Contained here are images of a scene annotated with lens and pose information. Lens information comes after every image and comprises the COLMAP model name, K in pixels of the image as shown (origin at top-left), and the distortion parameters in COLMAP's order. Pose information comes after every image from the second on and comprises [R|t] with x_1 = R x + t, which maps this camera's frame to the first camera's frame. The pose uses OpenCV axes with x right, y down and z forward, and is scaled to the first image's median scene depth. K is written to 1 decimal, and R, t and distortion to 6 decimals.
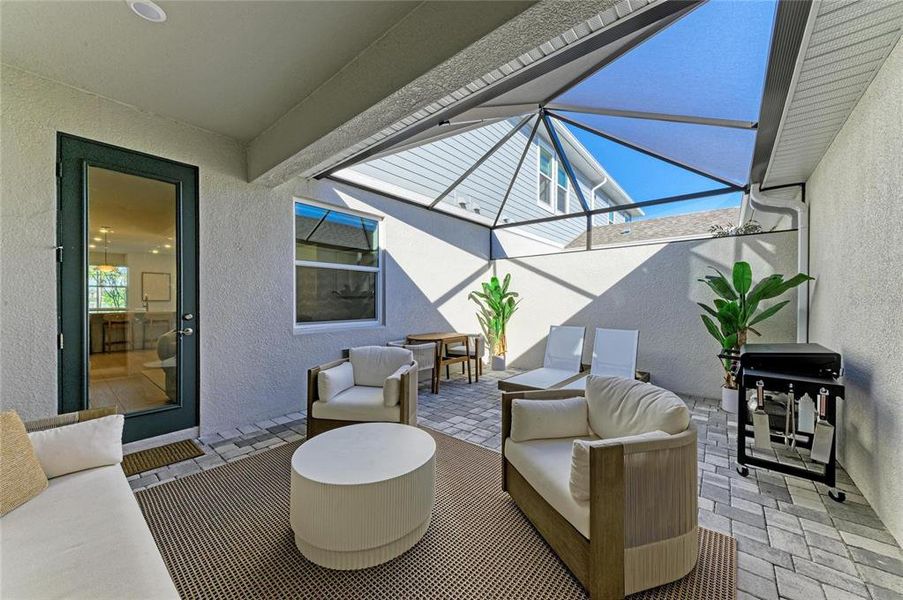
lens RADIAL K [[320.3, 0, 455.1], [0, 320.3, 301.9], [0, 0, 1]] dist [0.004429, -0.000226]
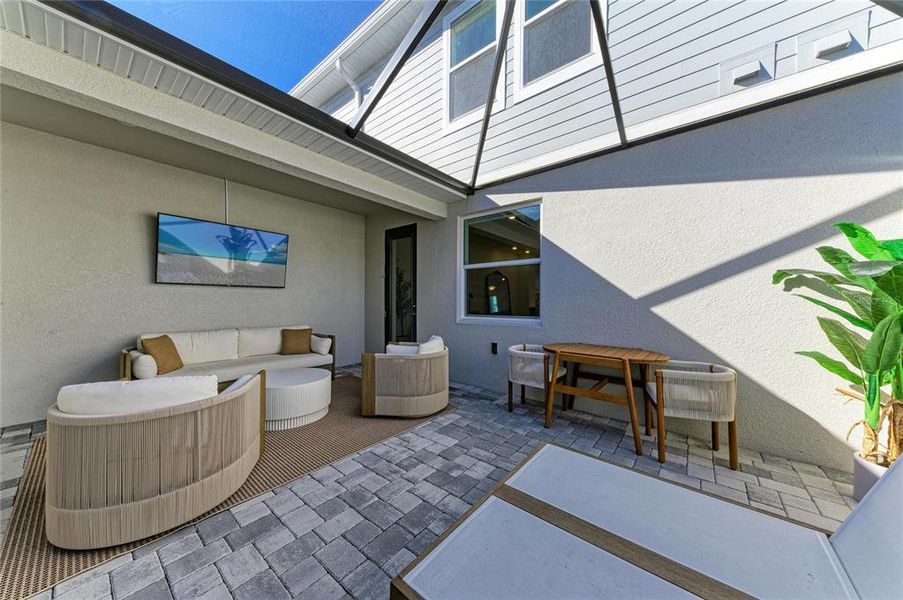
lens RADIAL K [[320.3, 0, 455.1], [0, 320.3, 301.9], [0, 0, 1]] dist [0.004429, -0.000226]
pose [[0.000382, 0.006138, -0.999981, 0.683228], [0.002943, 0.999977, 0.006139, 0.004685], [0.999996, -0.002945, 0.000363, 0.847601]]
